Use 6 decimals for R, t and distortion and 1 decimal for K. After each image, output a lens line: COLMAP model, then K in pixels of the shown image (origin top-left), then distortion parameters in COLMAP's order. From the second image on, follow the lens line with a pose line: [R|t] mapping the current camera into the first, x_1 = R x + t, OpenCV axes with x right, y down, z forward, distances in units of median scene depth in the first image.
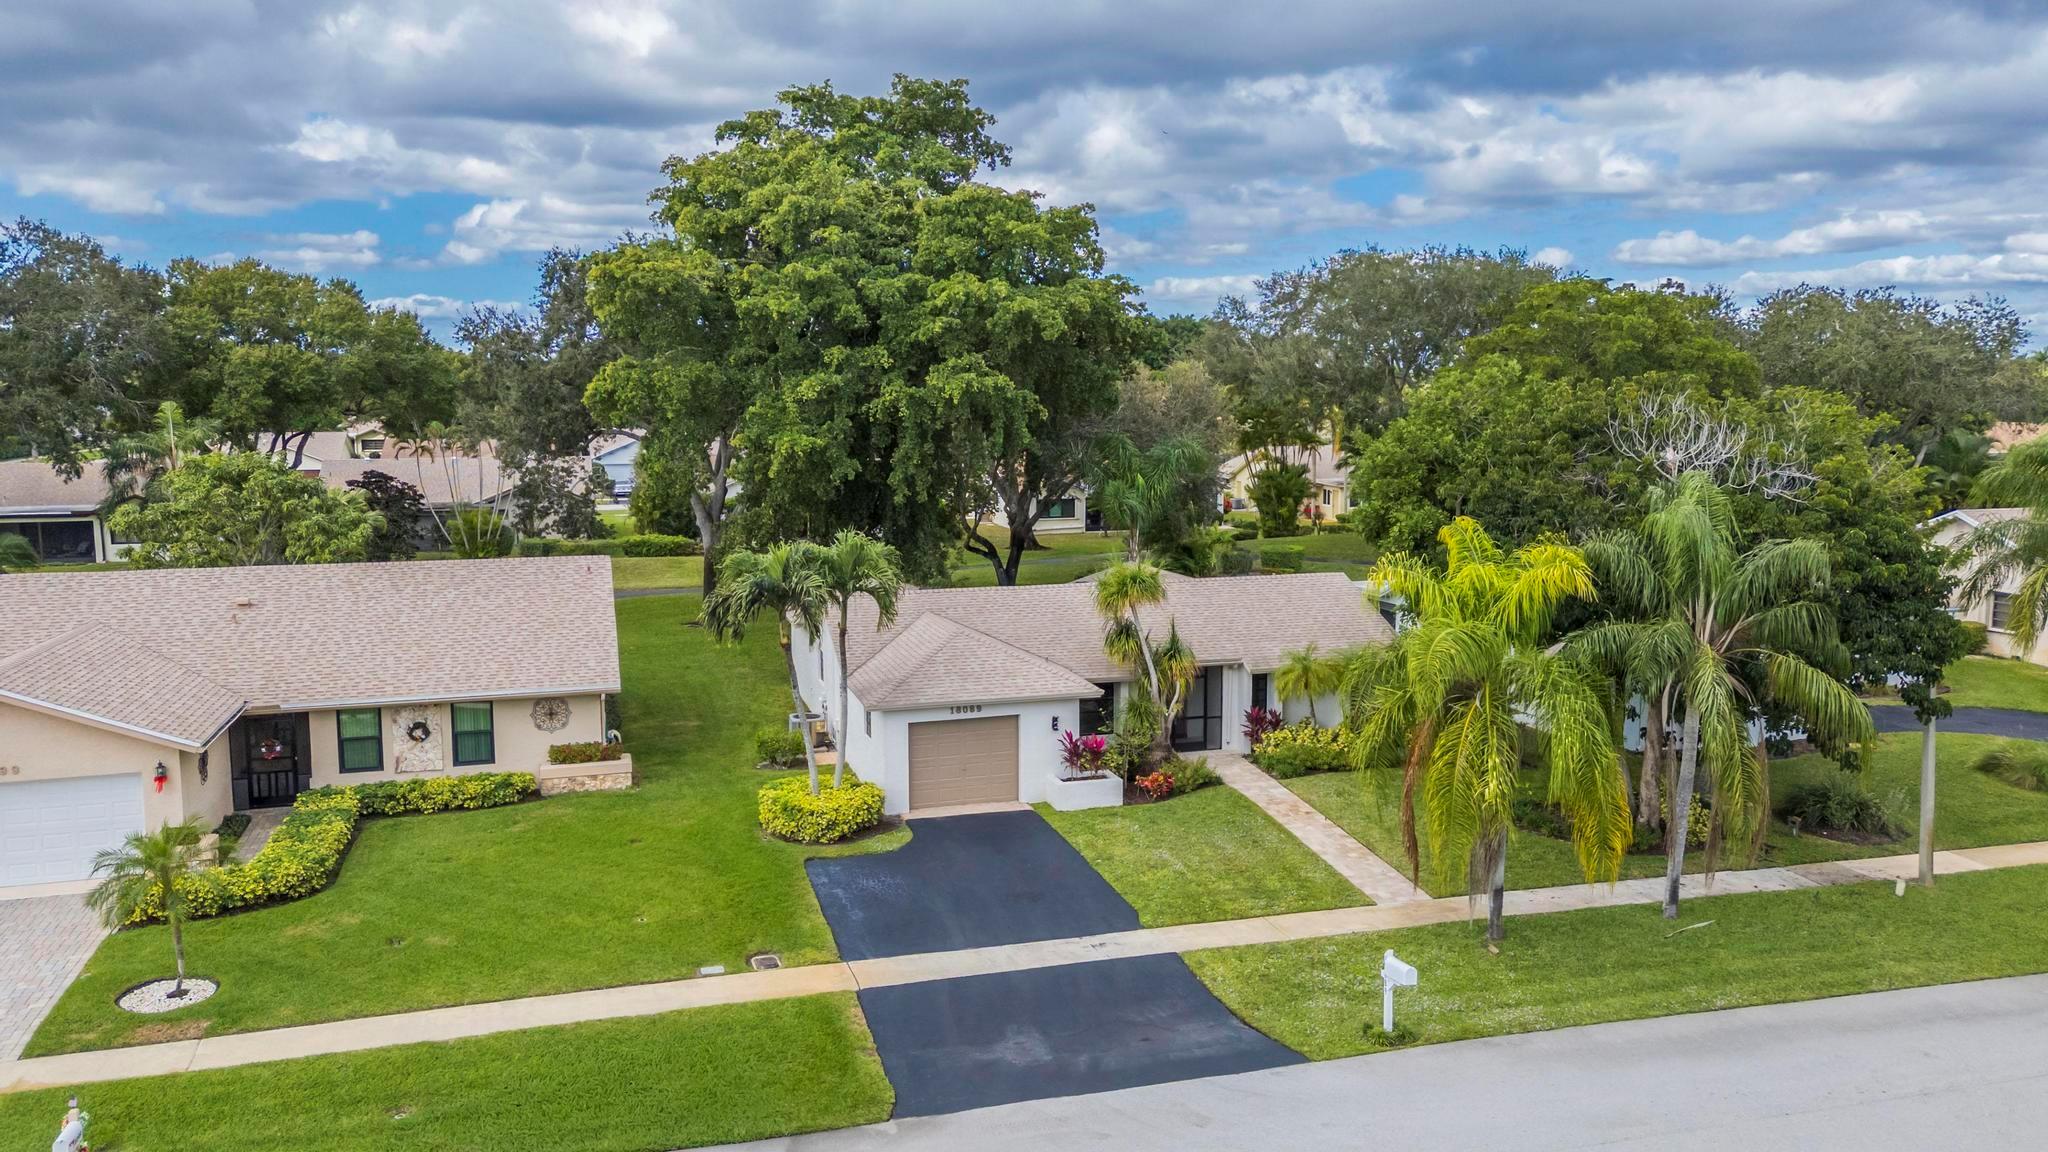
lens RADIAL K [[1524.5, 0, 1008.1], [0, 1524.5, 593.6], [0, 0, 1]] dist [0.090360, -0.014164]
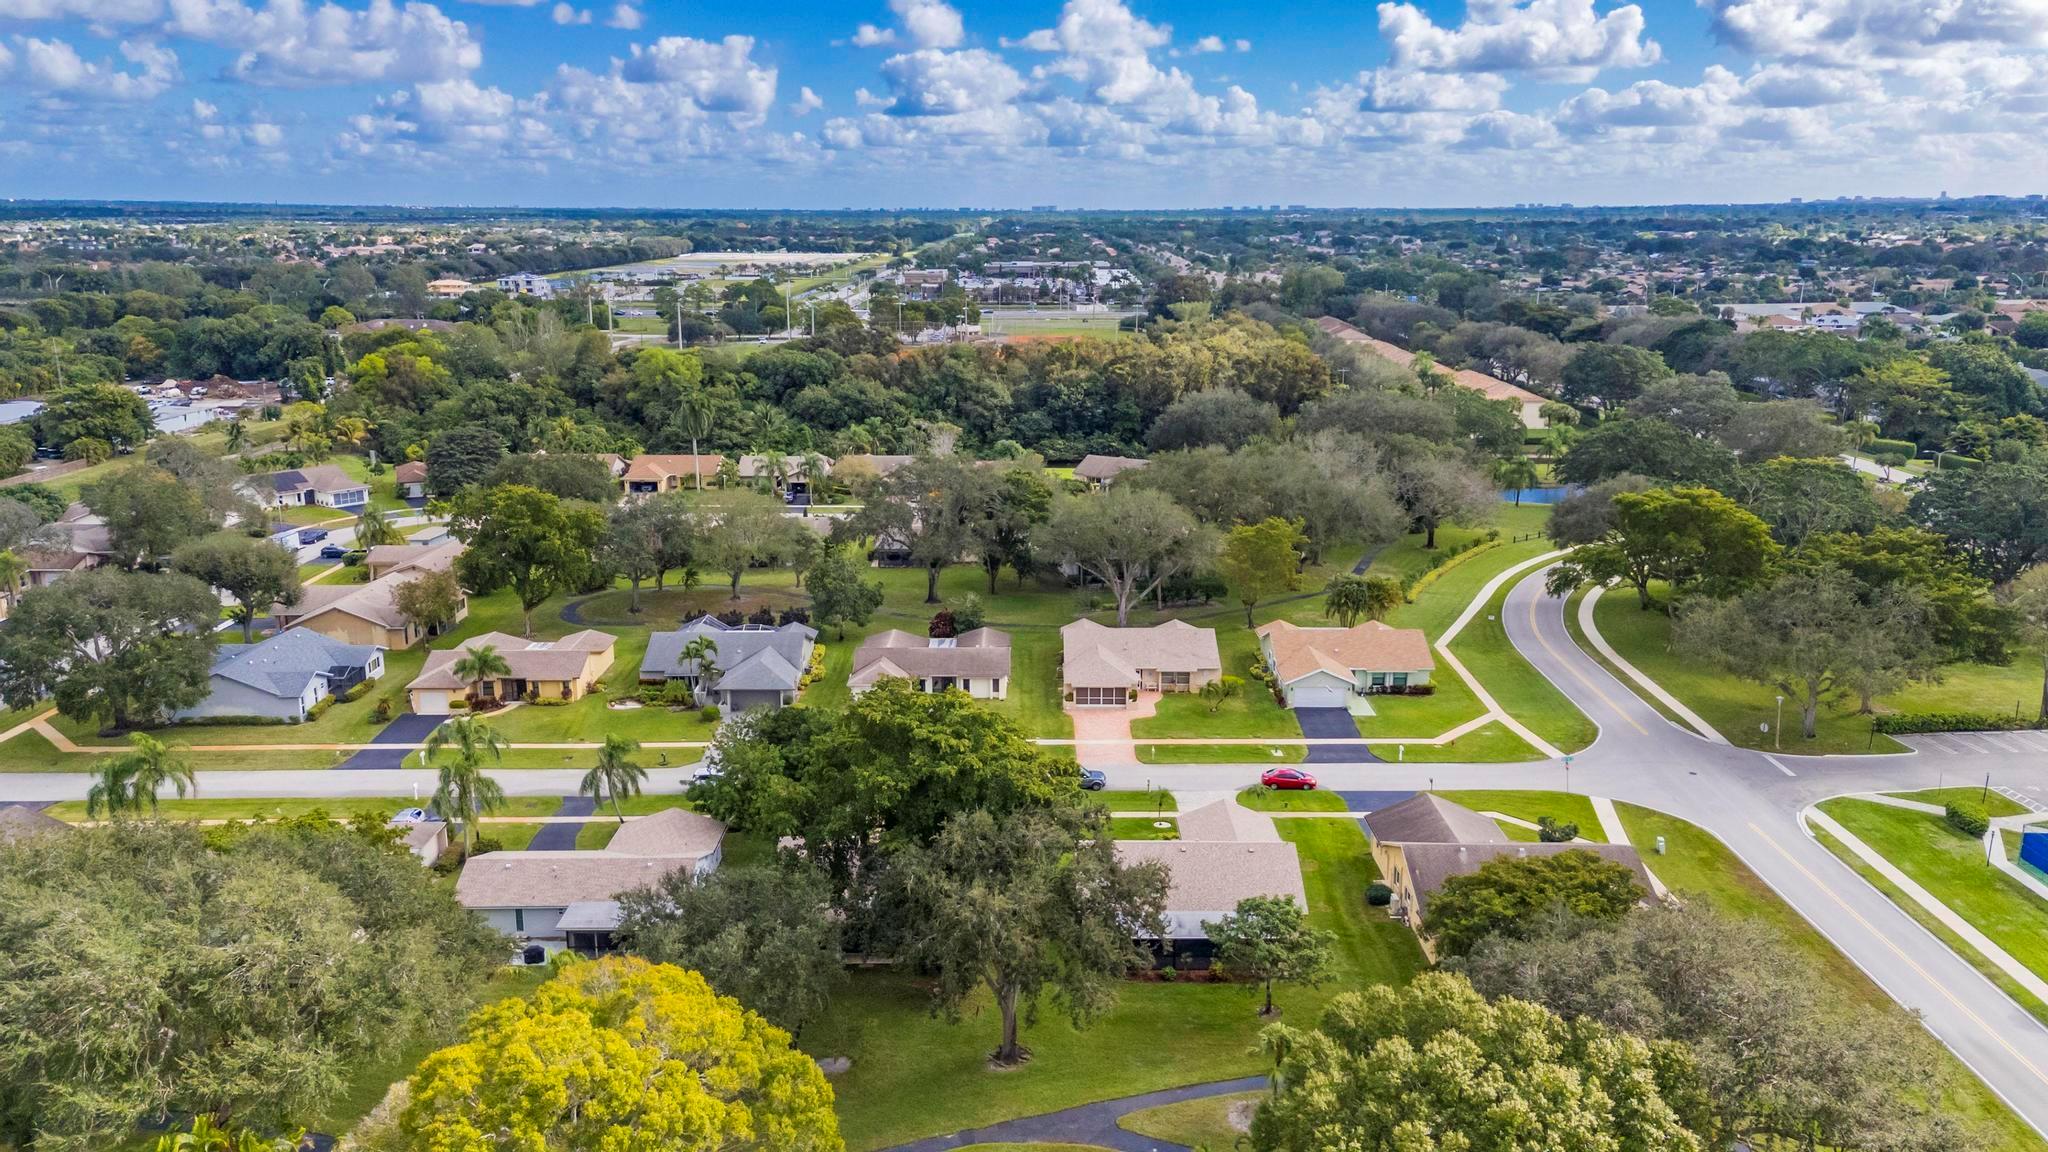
lens RADIAL K [[1524.5, 0, 1005.9], [0, 1524.5, 572.0], [0, 0, 1]] dist [0.090360, -0.014164]
pose [[-0.953201, -0.063196, 0.295660, -1.031779], [0.045666, 0.936597, 0.347420, -1.550233], [-0.298869, 0.344662, -0.889879, 3.686747]]
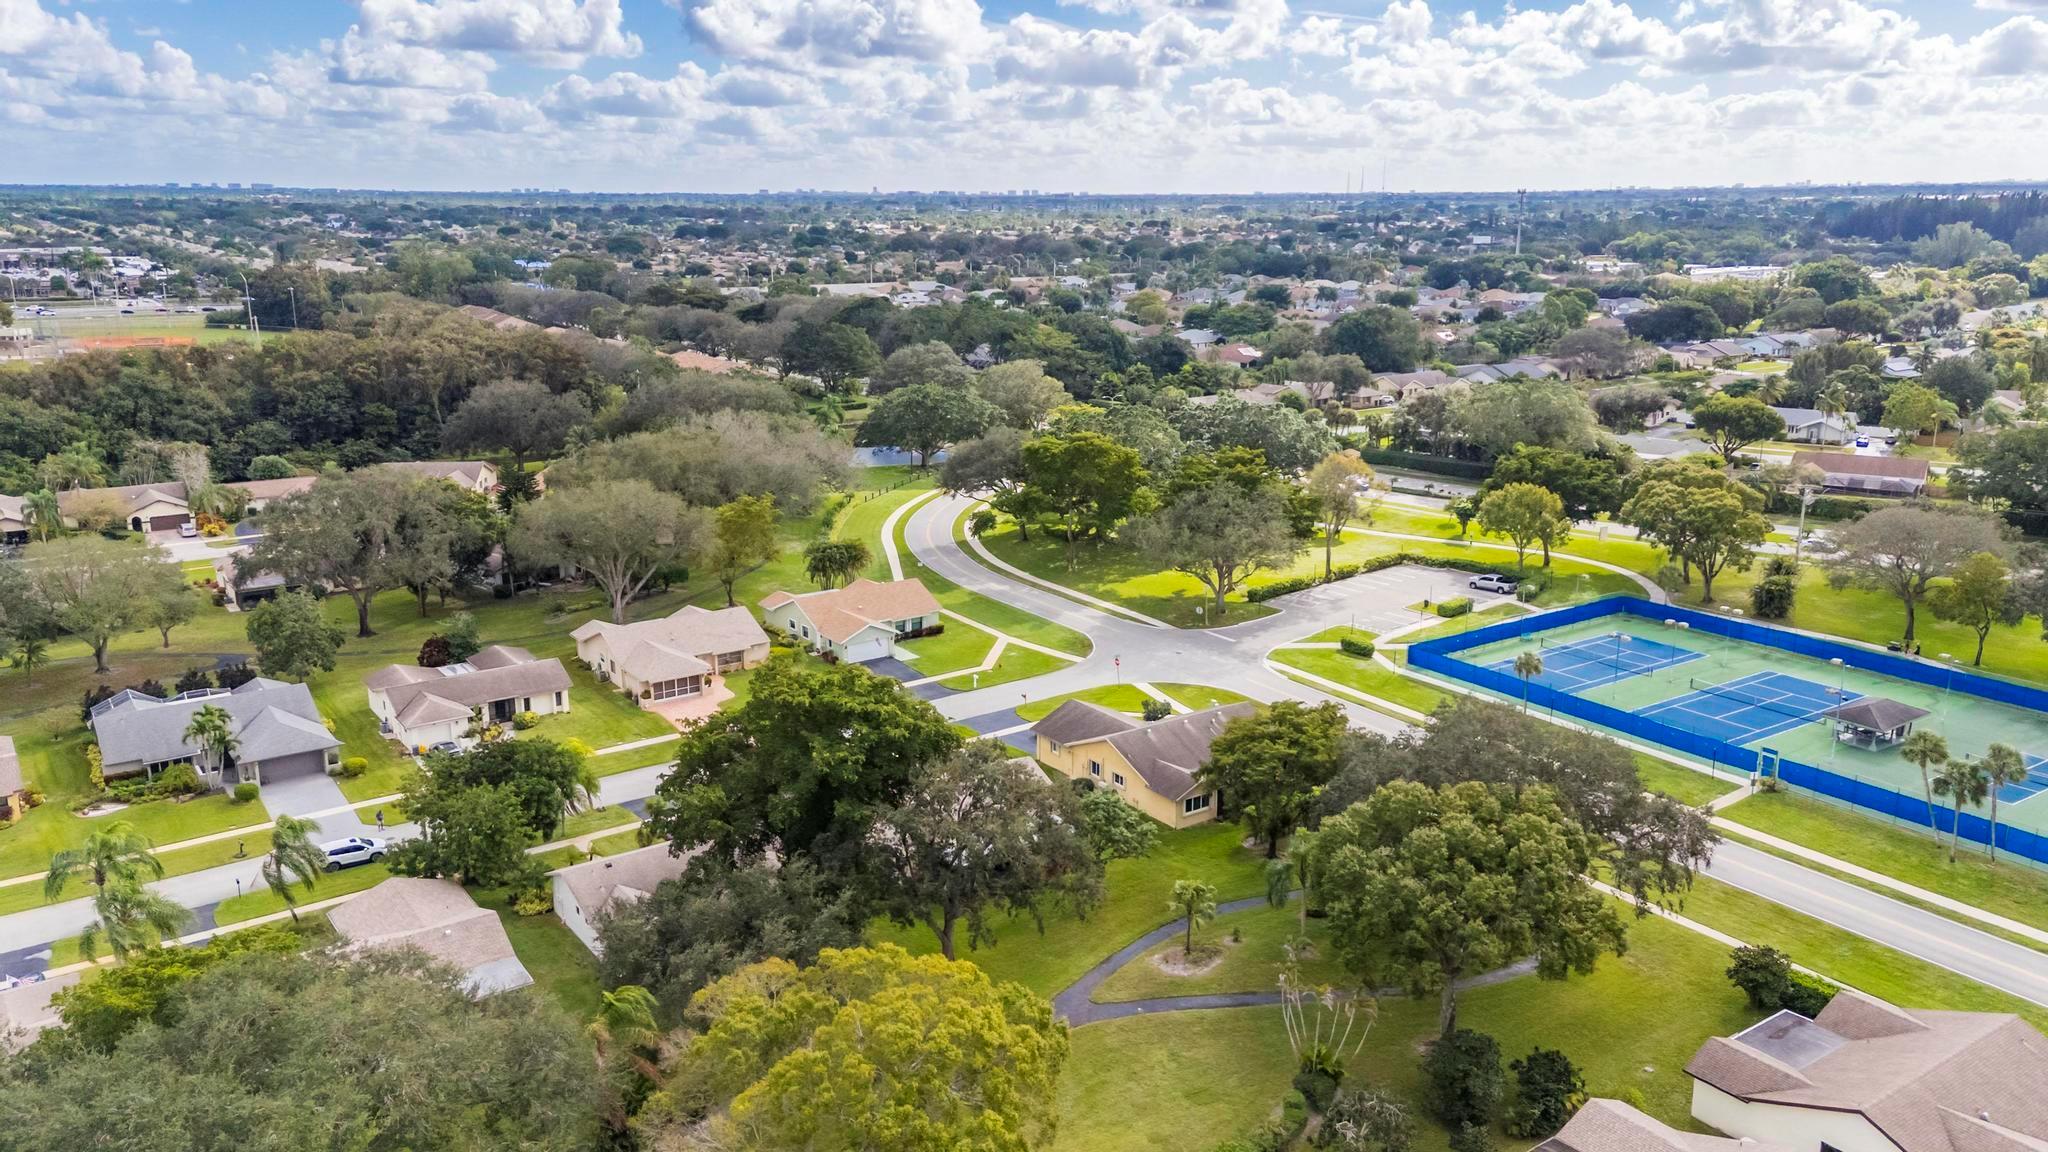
lens RADIAL K [[1524.5, 0, 1026.3], [0, 1524.5, 611.8], [0, 0, 1]] dist [0.090360, -0.014164]
pose [[-0.952065, 0.090252, -0.292280, 0.240391], [-0.030096, 0.923212, 0.383110, -1.593221], [0.304413, 0.373542, -0.876242, 3.892453]]
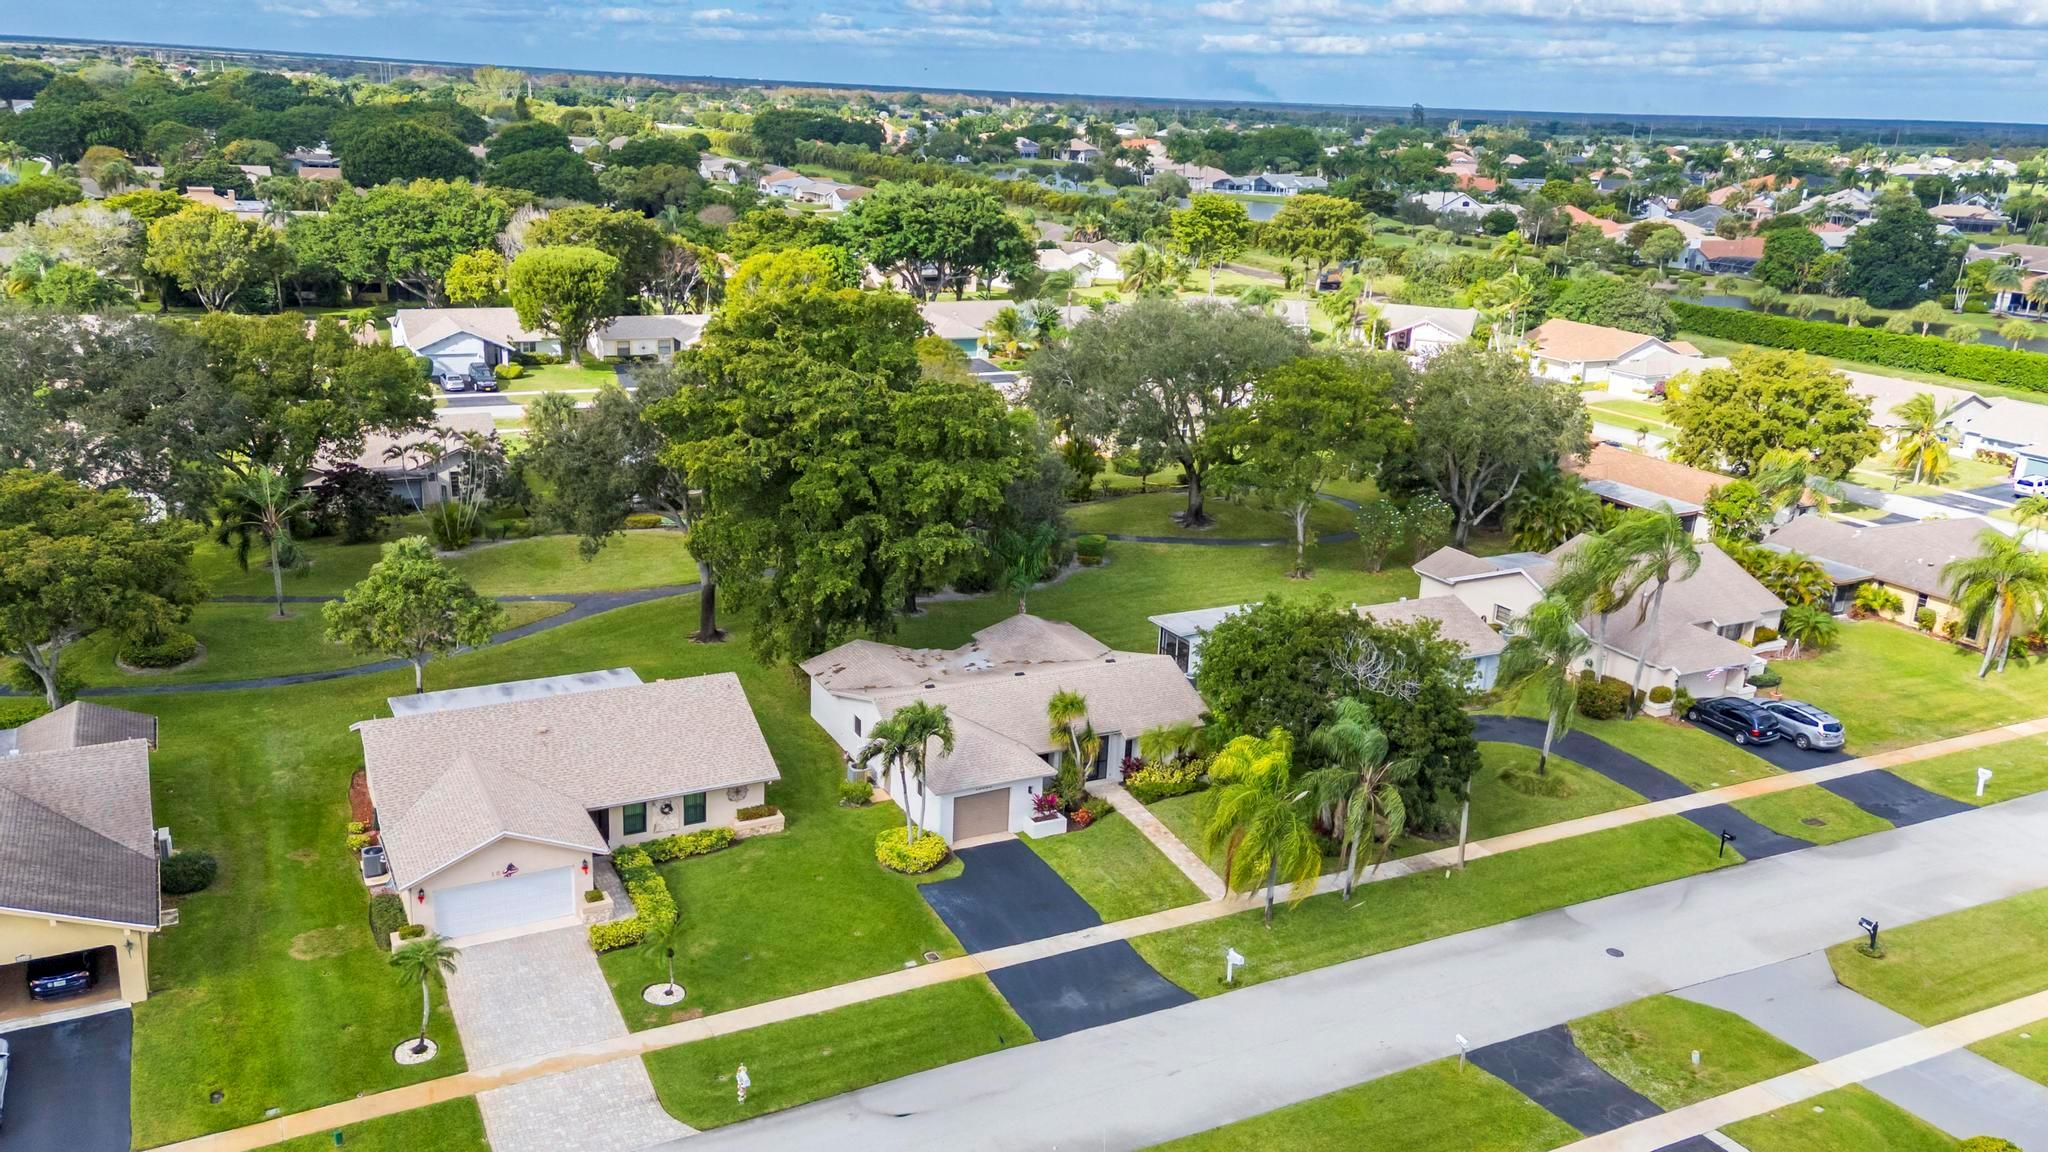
lens RADIAL K [[1598.4, 0, 1032.6], [0, 1598.4, 591.6], [0, 0, 1]] dist [0.108817, -0.000630]
pose [[0.977756, -0.010813, 0.209468, -0.365031], [-0.023178, 0.986984, 0.159139, -0.452473], [-0.208463, -0.160454, 0.964779, -0.786141]]
